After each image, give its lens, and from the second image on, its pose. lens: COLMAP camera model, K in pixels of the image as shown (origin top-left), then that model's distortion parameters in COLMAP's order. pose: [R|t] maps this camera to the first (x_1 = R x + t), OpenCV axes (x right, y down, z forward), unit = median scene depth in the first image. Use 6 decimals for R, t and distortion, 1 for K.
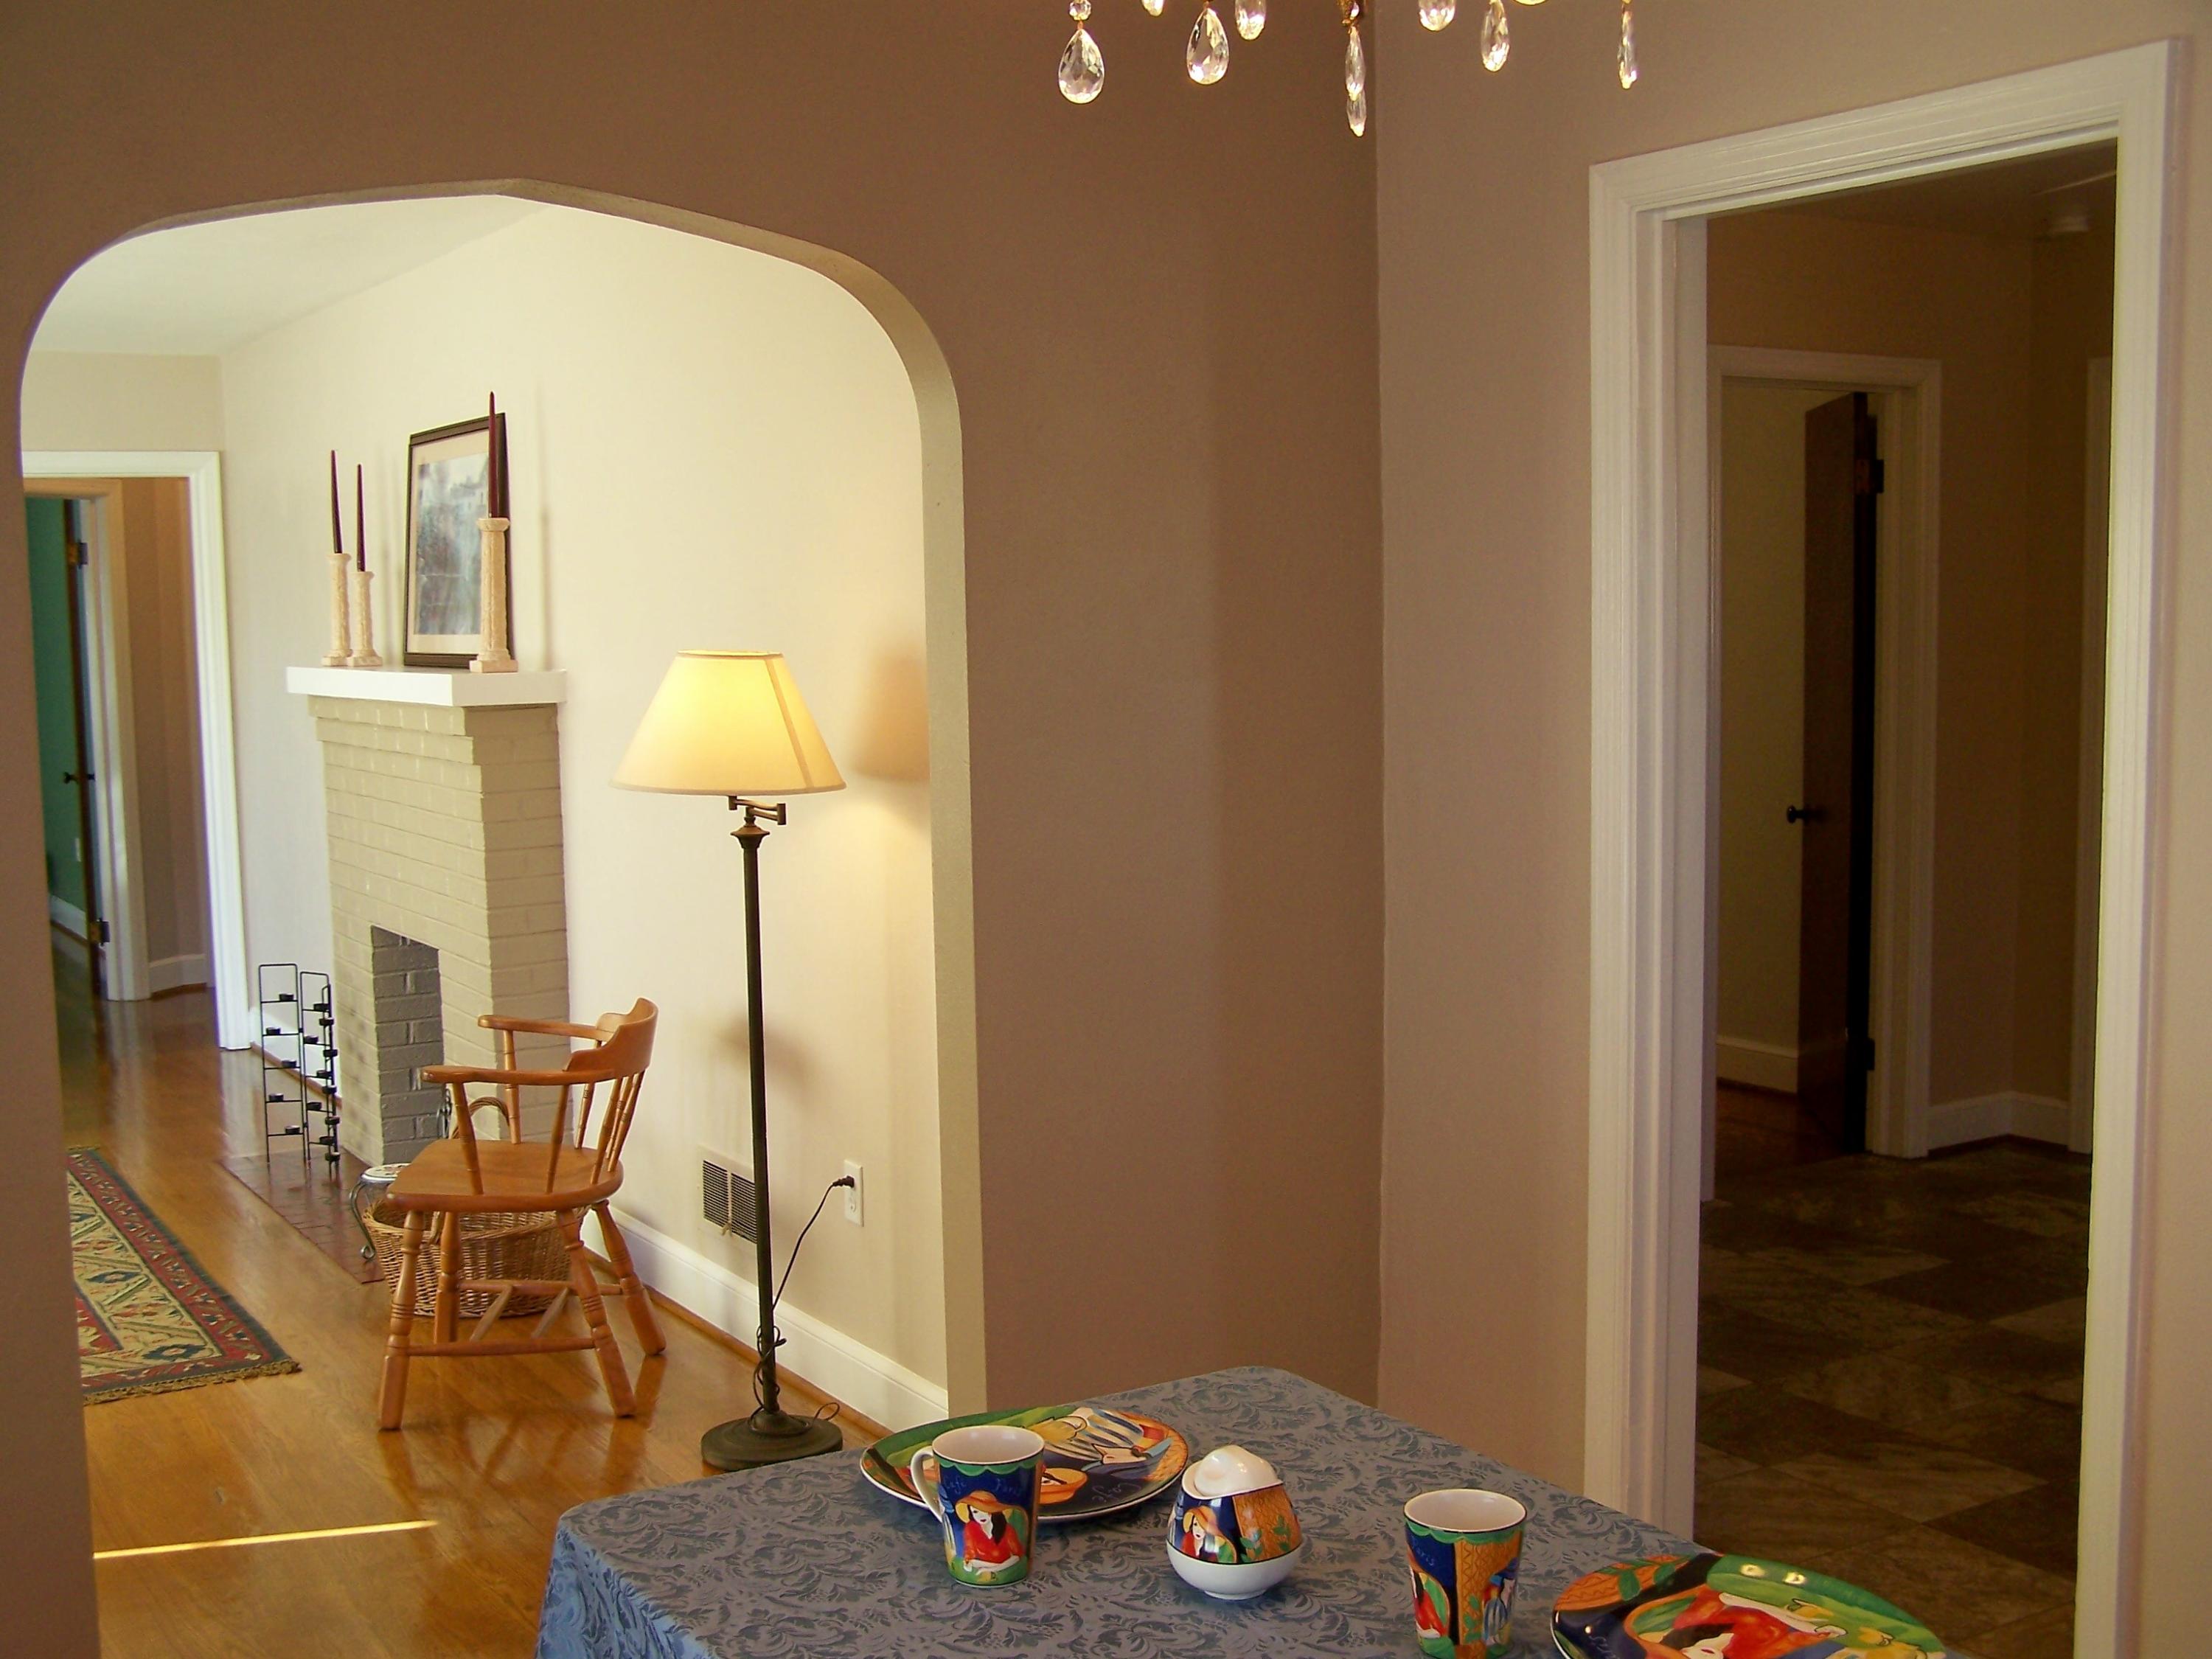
lens RADIAL K [[2506.4, 0, 1113.4], [0, 2506.4, 831.0], [0, 0, 1]] dist [-0.096802, 0.000000]
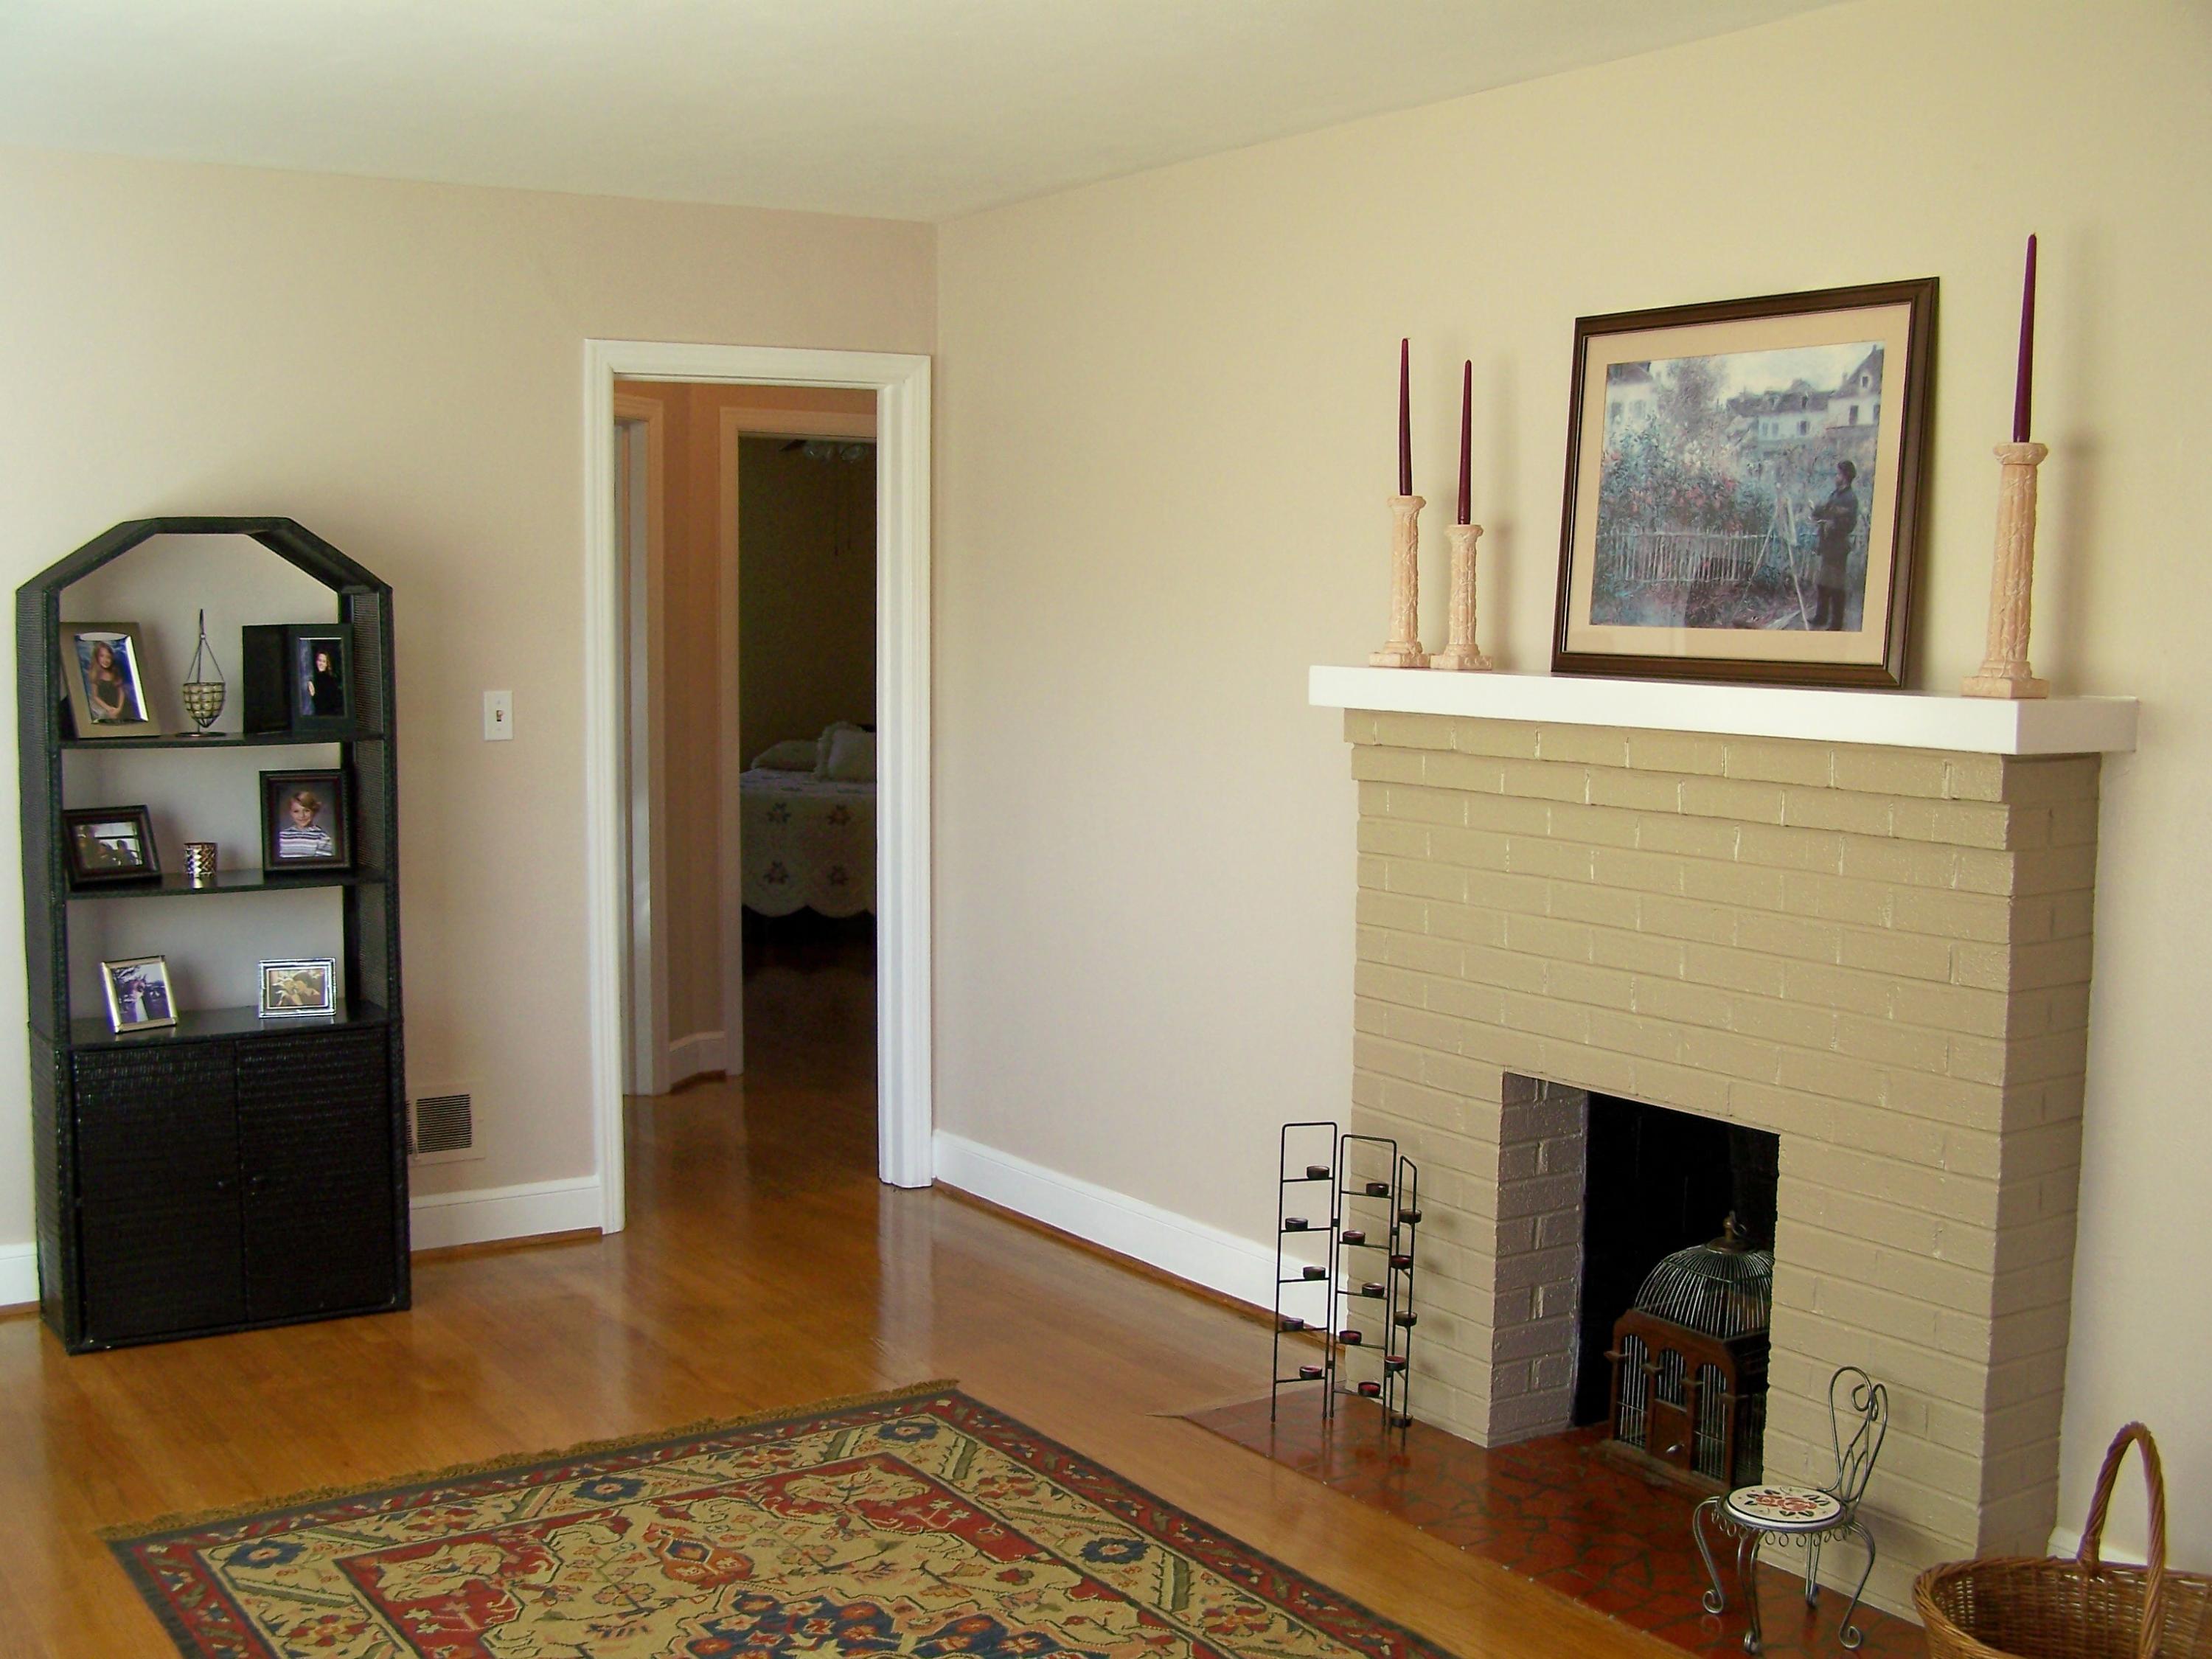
lens RADIAL K [[2506.4, 0, 1090.6], [0, 2506.4, 853.7], [0, 0, 1]] dist [-0.096802, 0.000000]
pose [[0.999200, 0.029052, 0.027483, -0.468324], [-0.029252, 0.999548, 0.006932, -0.022301], [-0.027269, -0.007731, 0.999598, 0.388079]]
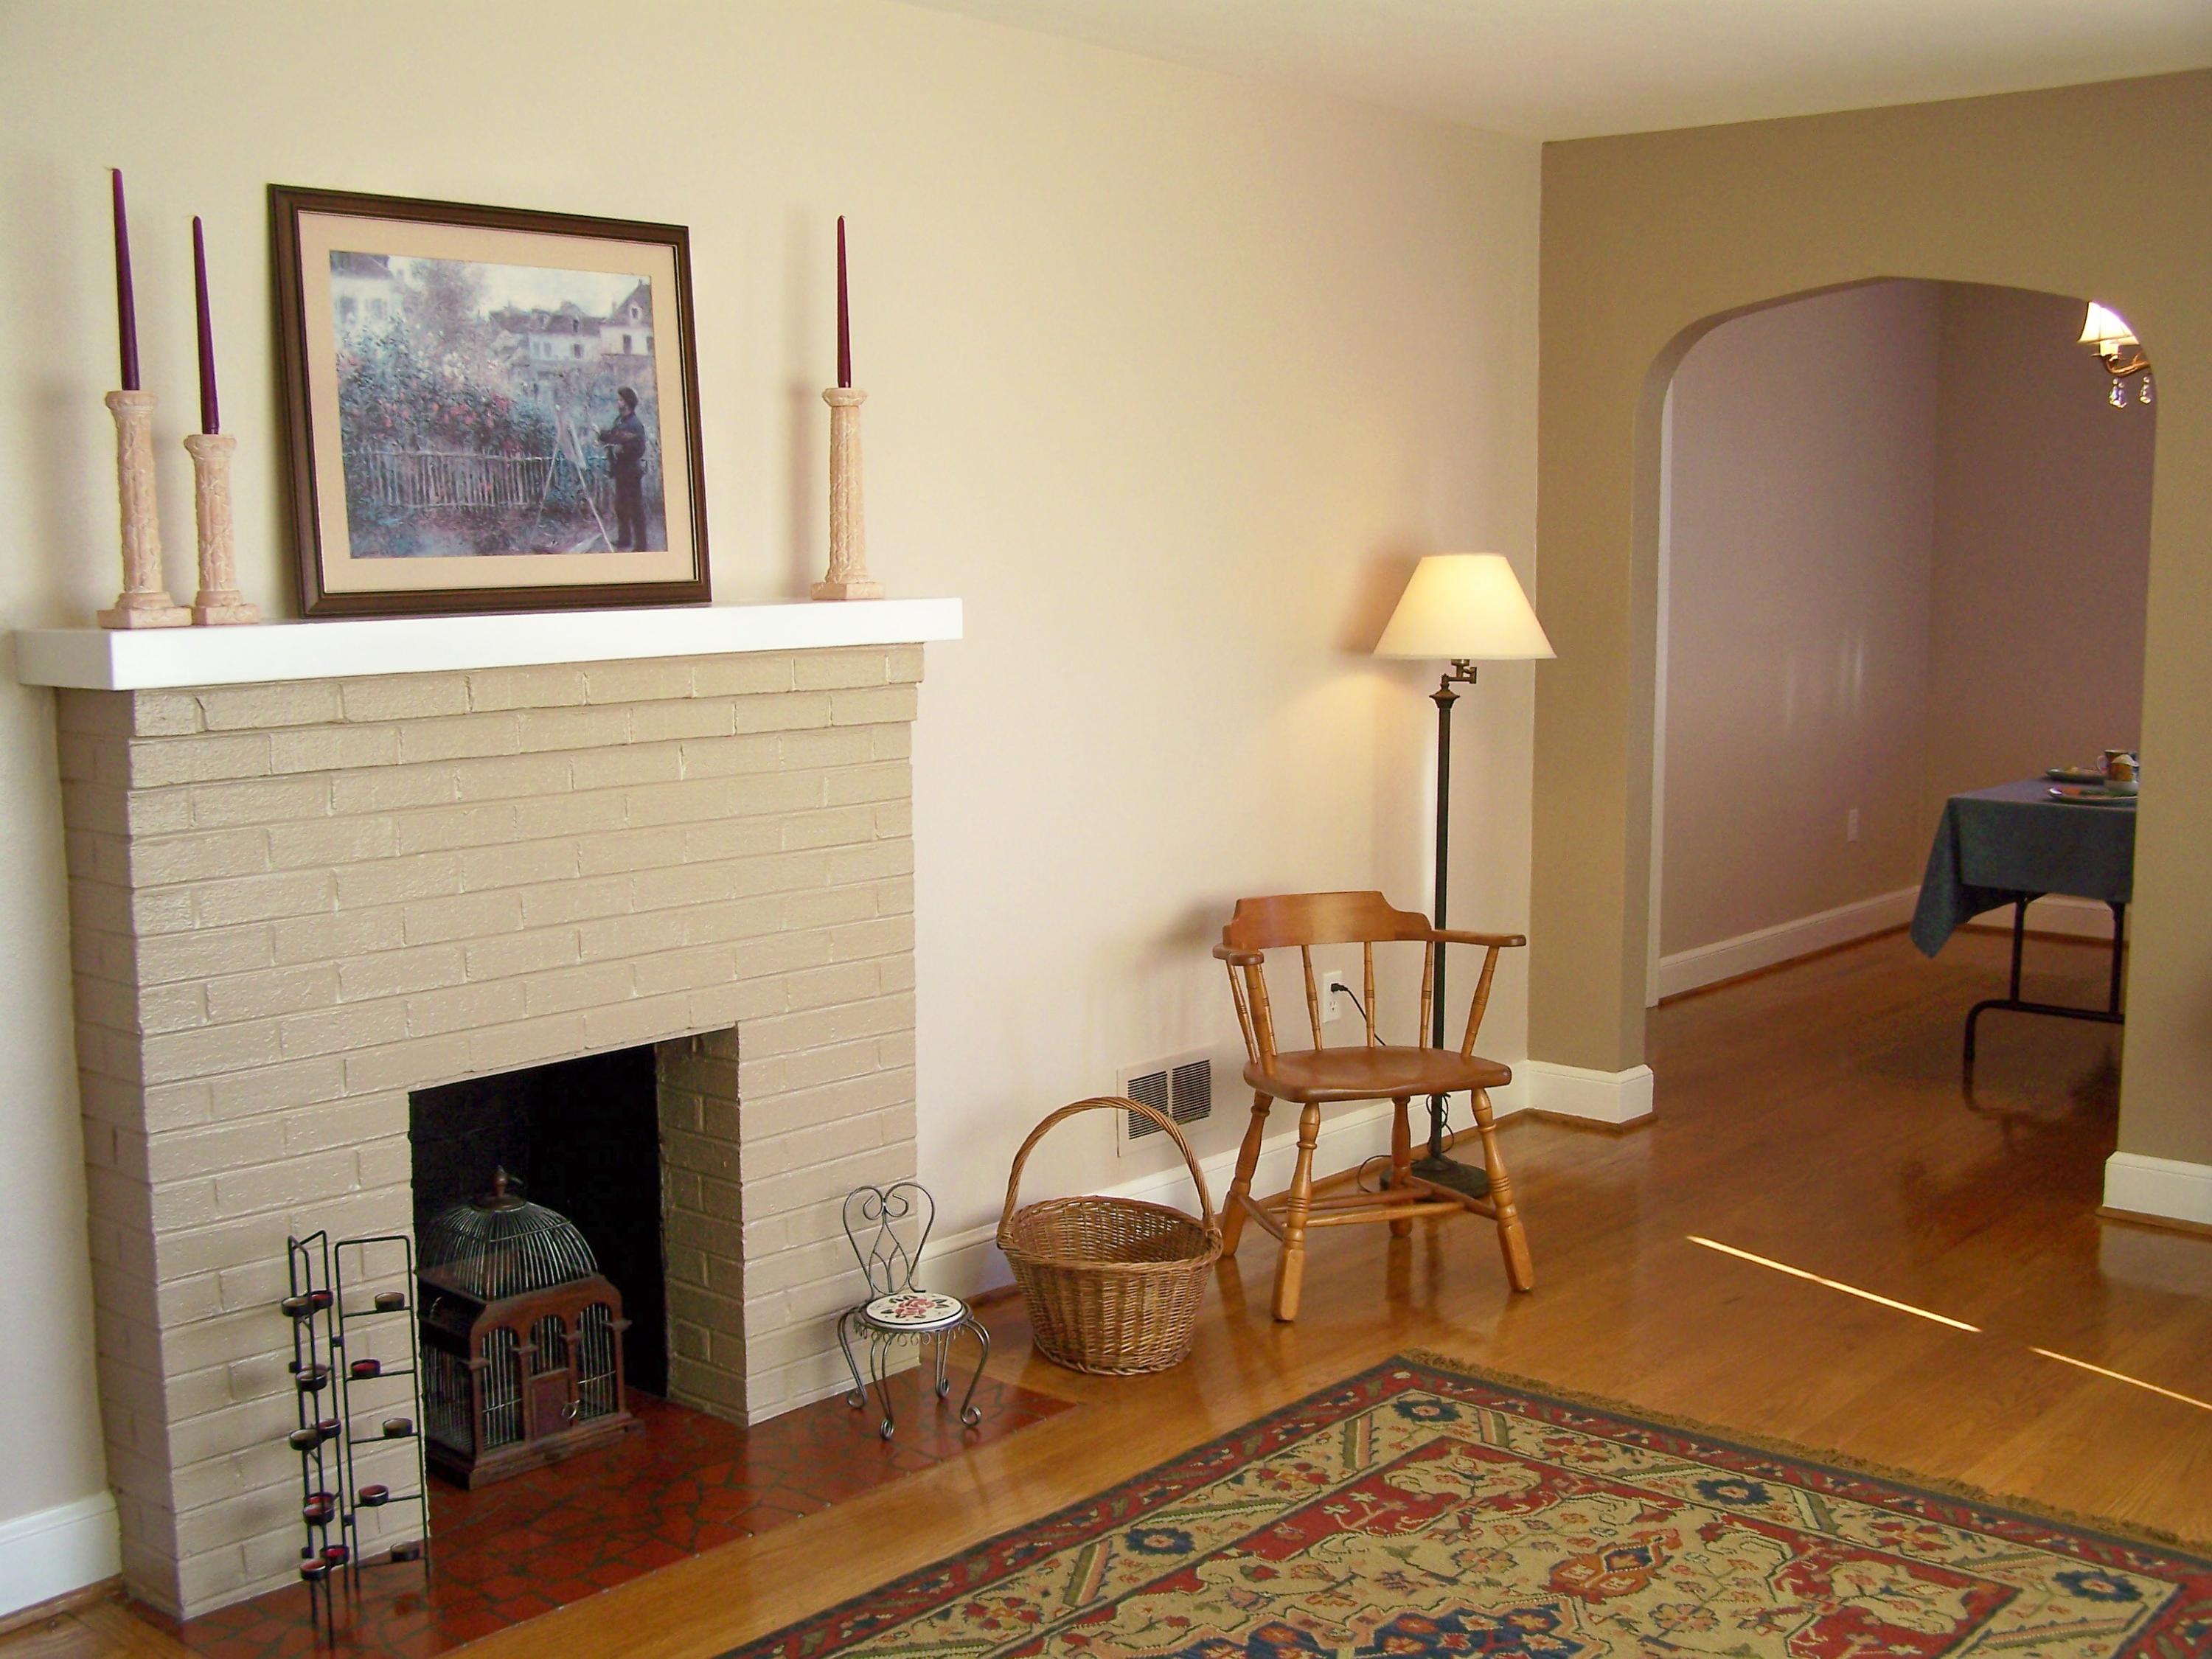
lens RADIAL K [[2506.4, 0, 1120.8], [0, 2506.4, 853.7], [0, 0, 1]] dist [-0.096802, 0.000000]
pose [[-0.305049, -0.095512, 0.947535, -0.940058], [0.107831, 0.985095, 0.134013, -0.076704], [-0.946212, 0.143054, -0.290204, 1.104169]]
